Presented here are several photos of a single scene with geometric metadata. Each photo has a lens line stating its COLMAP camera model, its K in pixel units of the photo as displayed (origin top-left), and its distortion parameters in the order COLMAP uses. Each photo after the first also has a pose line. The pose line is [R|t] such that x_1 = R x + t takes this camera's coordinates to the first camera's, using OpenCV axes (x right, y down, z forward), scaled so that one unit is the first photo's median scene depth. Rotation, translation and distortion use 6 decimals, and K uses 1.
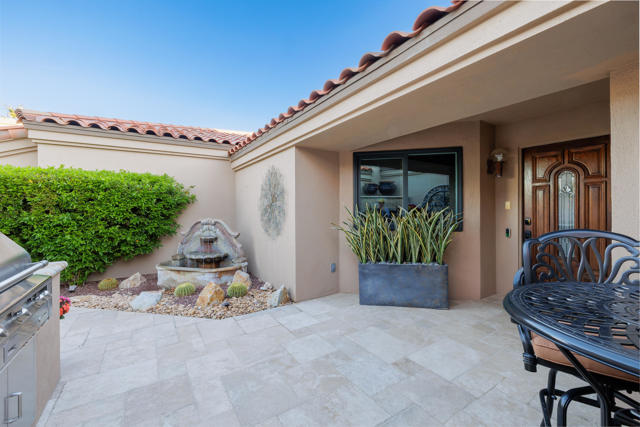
lens RADIAL K [[268.1, 0, 317.3], [0, 268.1, 212.1], [0, 0, 1]] dist [-0.000762, -0.000069]
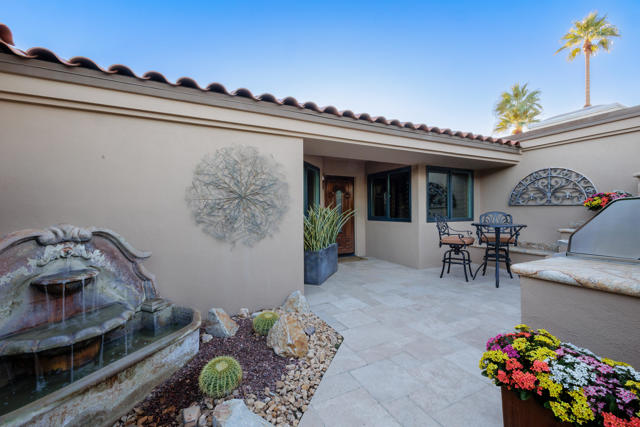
lens RADIAL K [[268.1, 0, 317.3], [0, 268.1, 212.1], [0, 0, 1]] dist [-0.000762, -0.000069]
pose [[0.106006, 0.000551, 0.994365, -1.073878], [0.013281, 0.999910, -0.001970, 0.015518], [-0.994277, 0.013415, 0.105989, 0.894751]]
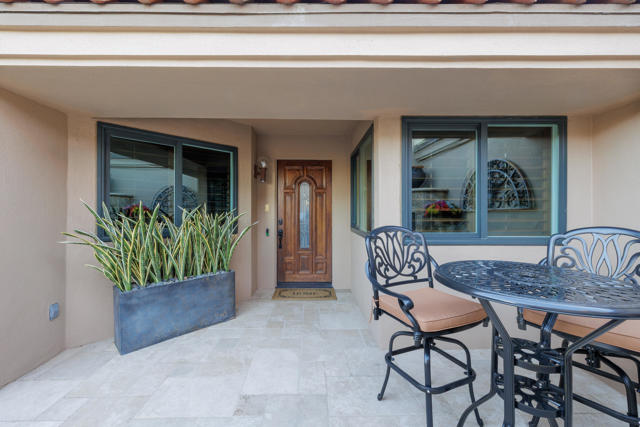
lens RADIAL K [[268.1, 0, 317.3], [0, 268.1, 212.1], [0, 0, 1]] dist [-0.000762, -0.000069]
pose [[0.524744, 0.002671, 0.851256, -0.153648], [0.003381, 0.999981, -0.005222, -0.000694], [-0.851253, 0.005619, 0.524725, 0.250096]]
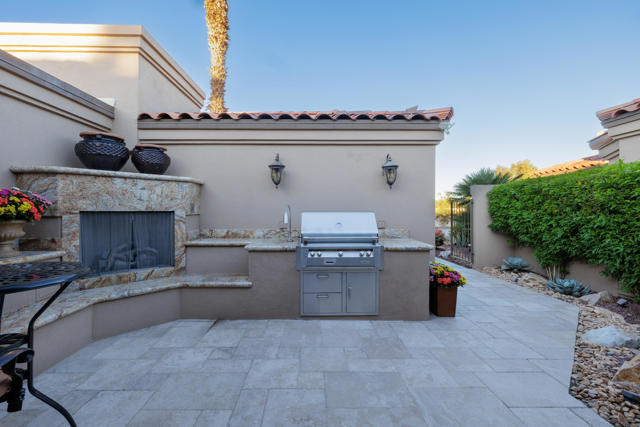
lens RADIAL K [[274.6, 0, 320.0], [0, 274.6, 213.5], [0, 0, 1]] dist [0.000835, 0.000102]
pose [[-0.516716, 0.015952, -0.856009, 0.414796], [-0.006251, 0.999729, 0.022404, -0.015975], [0.856134, 0.016928, -0.516476, 0.754287]]
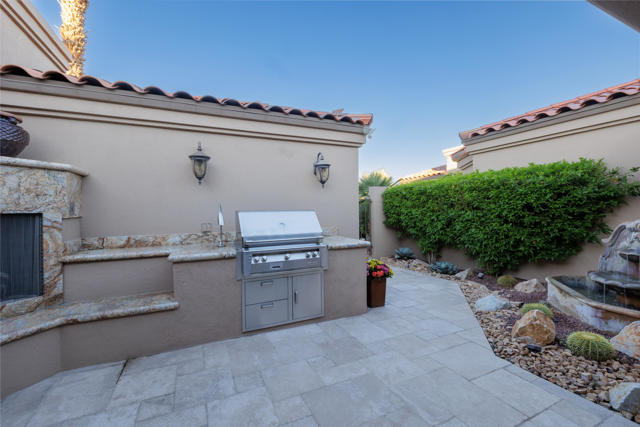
lens RADIAL K [[268.1, 0, 317.3], [0, 268.1, 212.1], [0, 0, 1]] dist [-0.000762, -0.000069]
pose [[-0.131434, 0.017172, -0.991176, 0.396606], [0.001850, 0.999852, 0.017077, -0.011626], [0.991323, 0.000411, -0.131446, 0.547167]]
